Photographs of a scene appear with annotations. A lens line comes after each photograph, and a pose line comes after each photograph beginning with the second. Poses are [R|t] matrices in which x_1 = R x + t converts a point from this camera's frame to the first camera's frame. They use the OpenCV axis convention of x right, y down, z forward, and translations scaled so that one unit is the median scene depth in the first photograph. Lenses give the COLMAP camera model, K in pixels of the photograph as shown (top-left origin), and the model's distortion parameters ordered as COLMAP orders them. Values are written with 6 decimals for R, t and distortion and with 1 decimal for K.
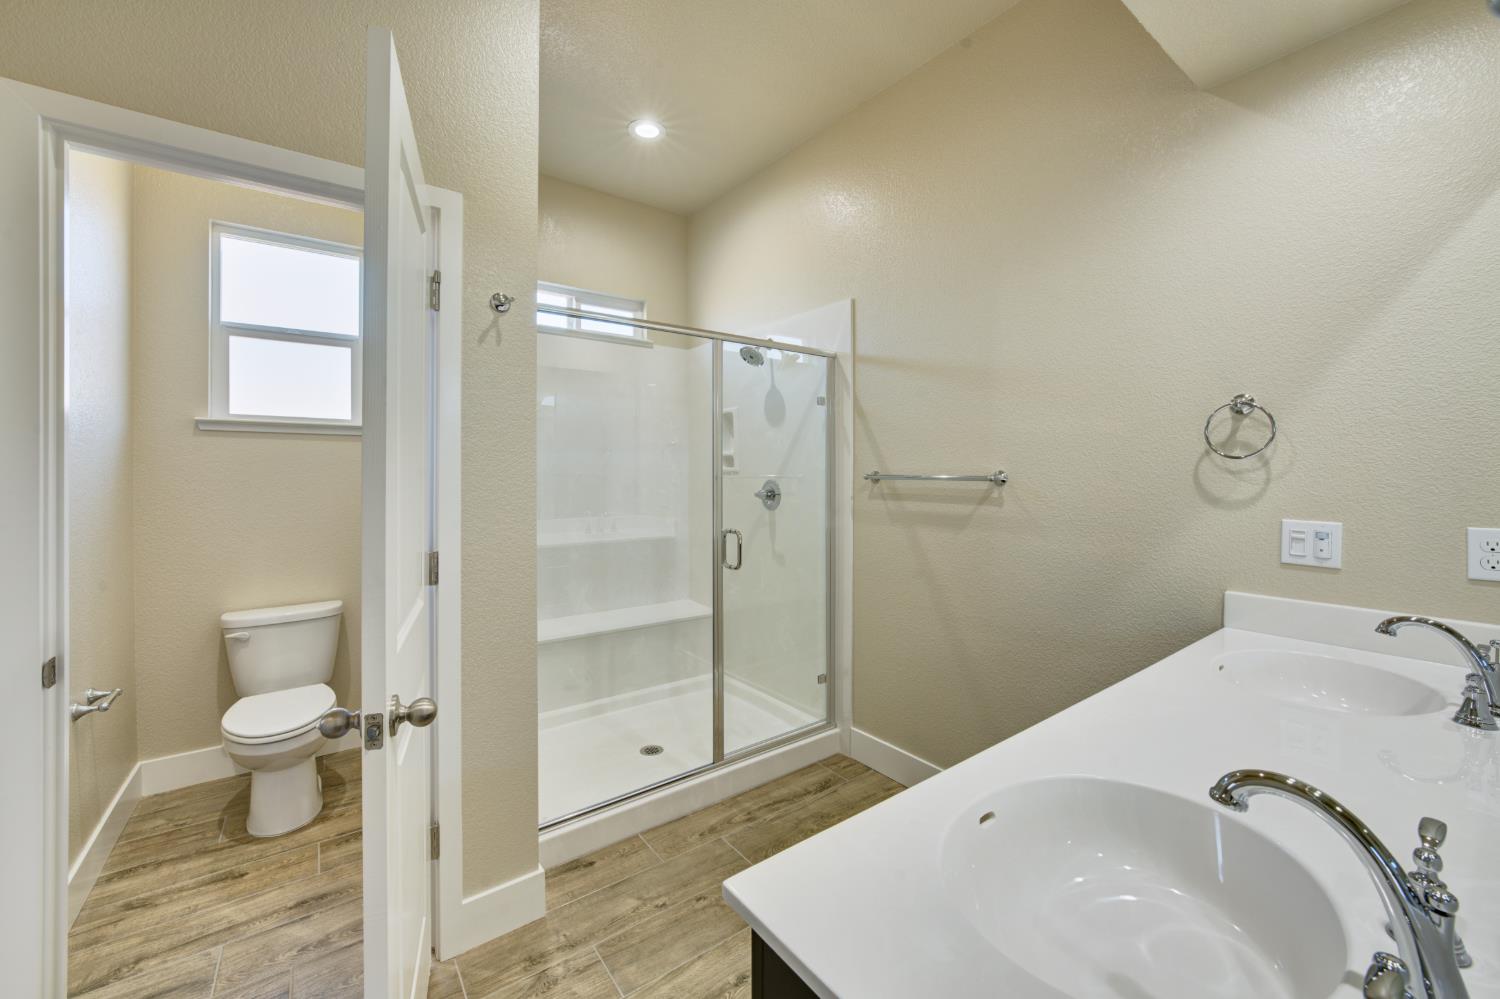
lens RADIAL K [[594.8, 0, 750.0], [0, 594.8, 499.5], [0, 0, 1]] dist [-0.001921, -0.000102]
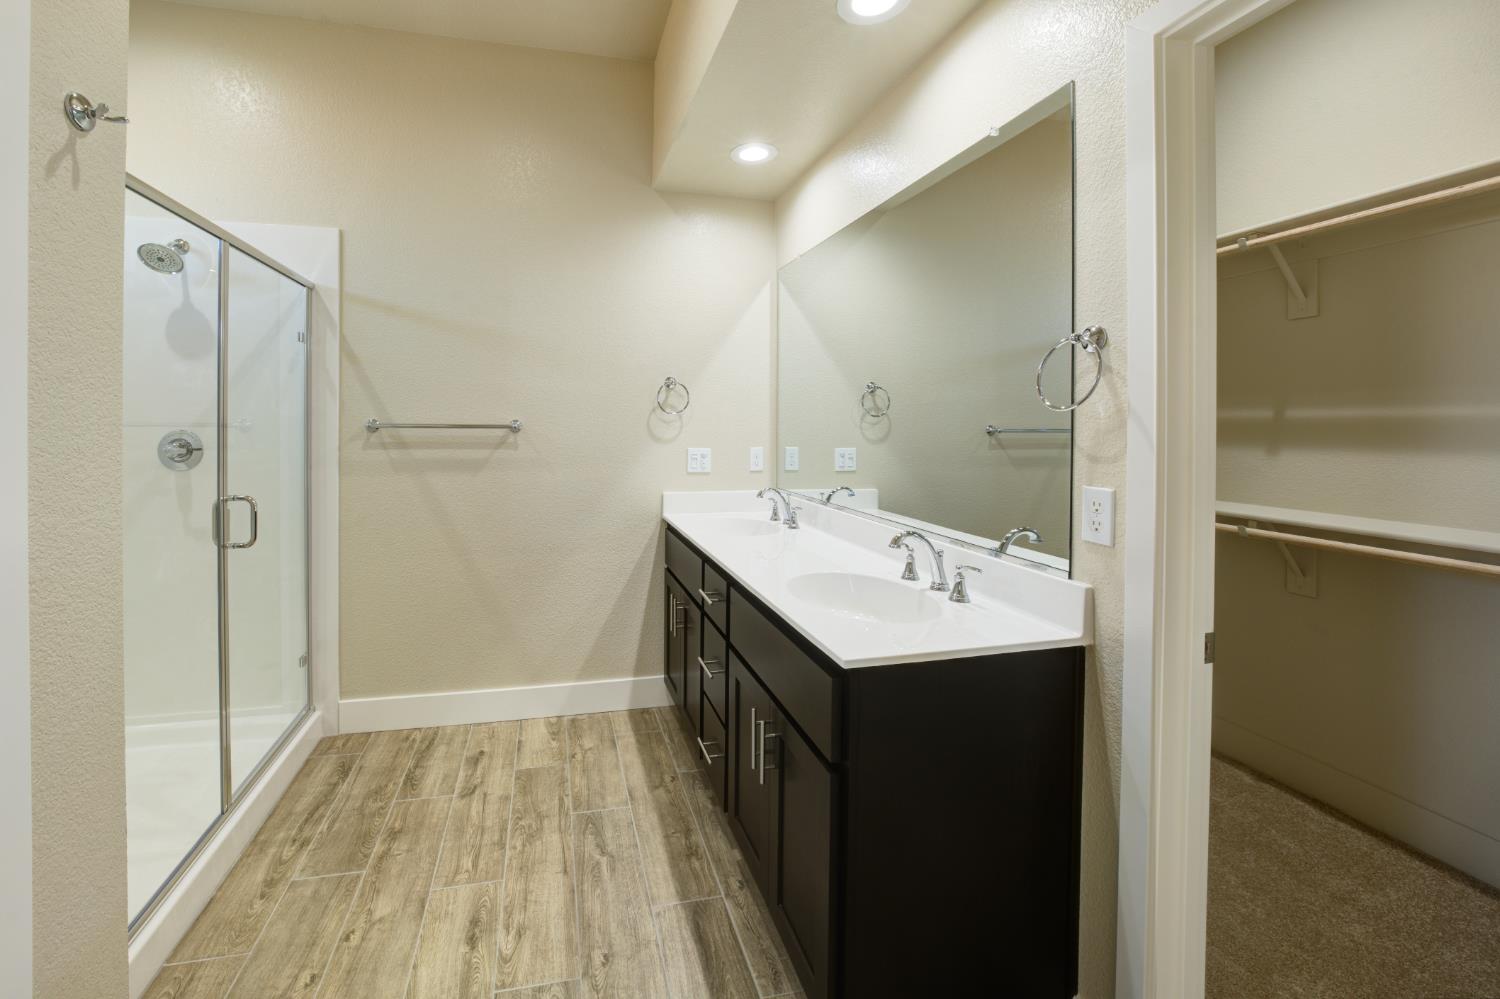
lens RADIAL K [[554.7, 0, 688.8], [0, 554.7, 454.1], [0, 0, 1]] dist [-0.000717, 0.003042]
pose [[0.445152, -0.049431, 0.894089, -0.404389], [0.036578, 0.998646, 0.037001, -0.007501], [-0.894708, 0.016233, 0.446357, 0.166619]]
